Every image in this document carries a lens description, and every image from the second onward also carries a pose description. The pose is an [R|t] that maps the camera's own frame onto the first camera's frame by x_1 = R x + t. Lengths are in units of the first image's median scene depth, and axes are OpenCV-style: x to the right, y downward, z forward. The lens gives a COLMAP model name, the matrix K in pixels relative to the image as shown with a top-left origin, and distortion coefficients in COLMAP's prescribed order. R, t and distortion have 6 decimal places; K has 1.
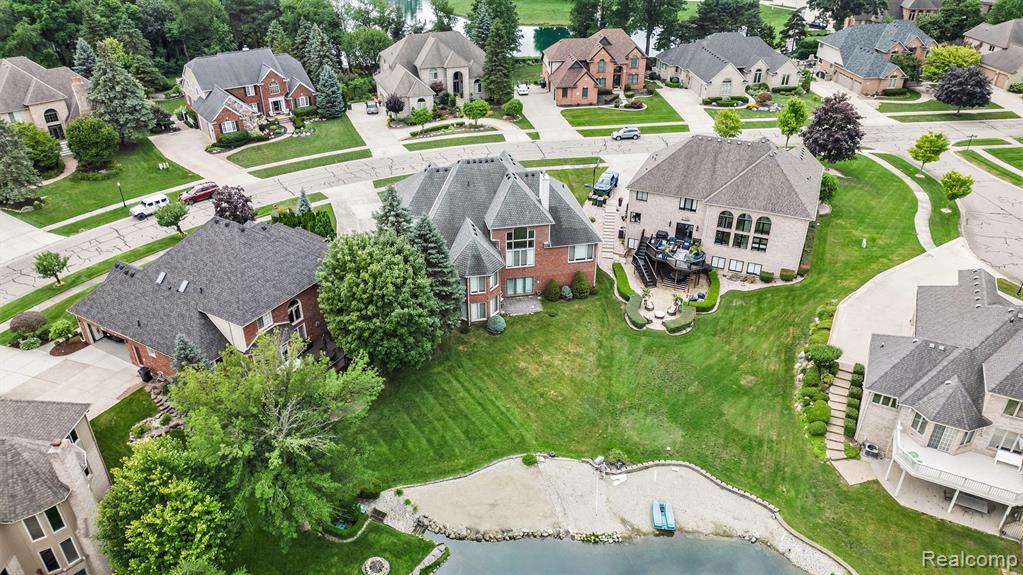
lens RADIAL K [[705.2, 0, 507.9], [0, 705.2, 282.6], [0, 0, 1]] dist [0.091777, -0.097589]
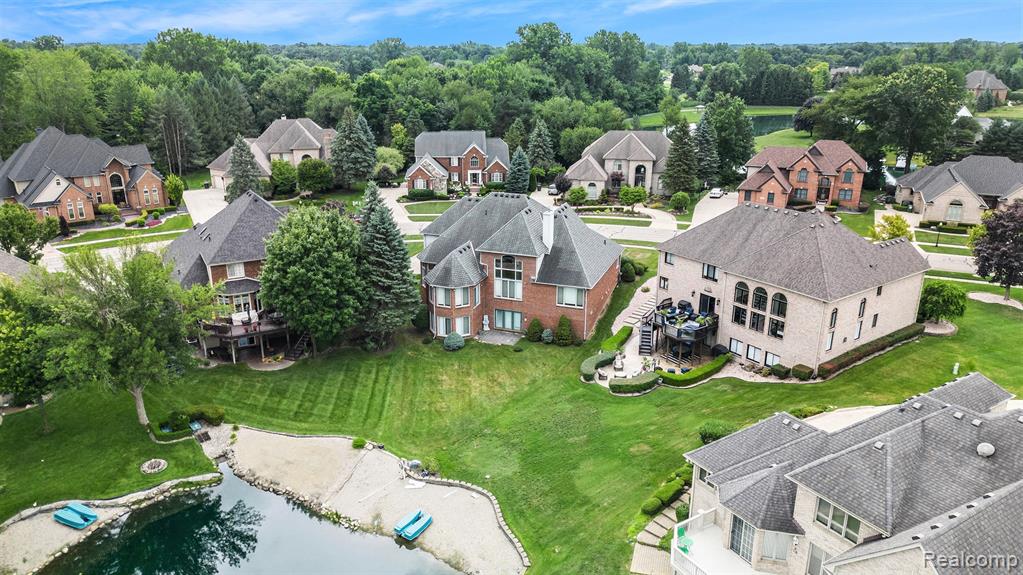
lens RADIAL K [[705.2, 0, 507.9], [0, 705.2, 282.6], [0, 0, 1]] dist [0.091777, -0.097589]
pose [[0.852470, 0.164226, -0.496311, 0.486172], [-0.266839, 0.953079, -0.142958, 0.093834], [0.449547, 0.254302, 0.856293, 0.153302]]
